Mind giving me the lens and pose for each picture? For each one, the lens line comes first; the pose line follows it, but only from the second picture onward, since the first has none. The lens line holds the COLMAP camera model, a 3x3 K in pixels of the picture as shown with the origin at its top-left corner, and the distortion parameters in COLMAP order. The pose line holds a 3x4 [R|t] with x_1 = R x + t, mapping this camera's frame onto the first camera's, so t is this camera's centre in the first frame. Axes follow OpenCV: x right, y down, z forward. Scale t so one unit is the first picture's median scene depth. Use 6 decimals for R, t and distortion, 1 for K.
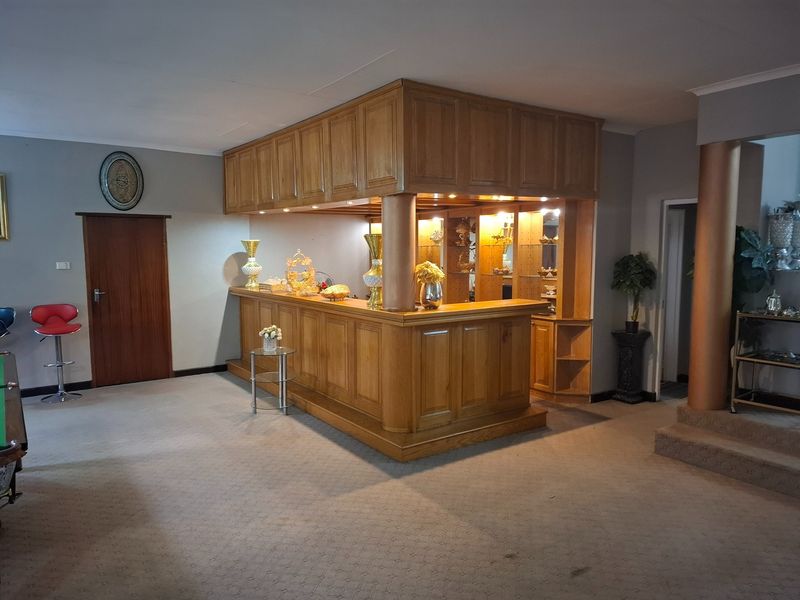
lens RADIAL K [[552.6, 0, 394.2], [0, 552.6, 300.8], [0, 0, 1]] dist [0.068911, -0.063755]
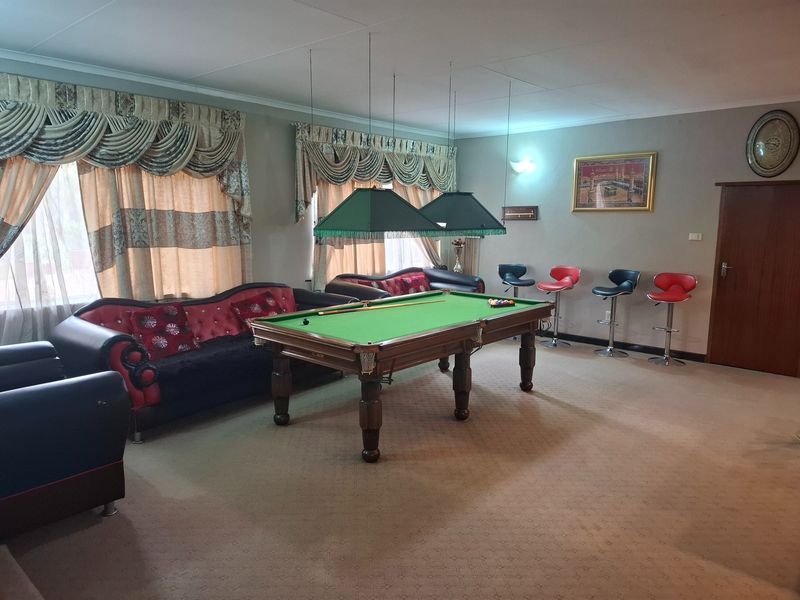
lens RADIAL K [[552.6, 0, 388.9], [0, 552.6, 297.9], [0, 0, 1]] dist [0.068911, -0.063755]
pose [[0.235526, 0.151095, -0.960051, 0.283731], [-0.104780, 0.986031, 0.129479, -0.027956], [0.966203, 0.070099, 0.248068, 0.230168]]
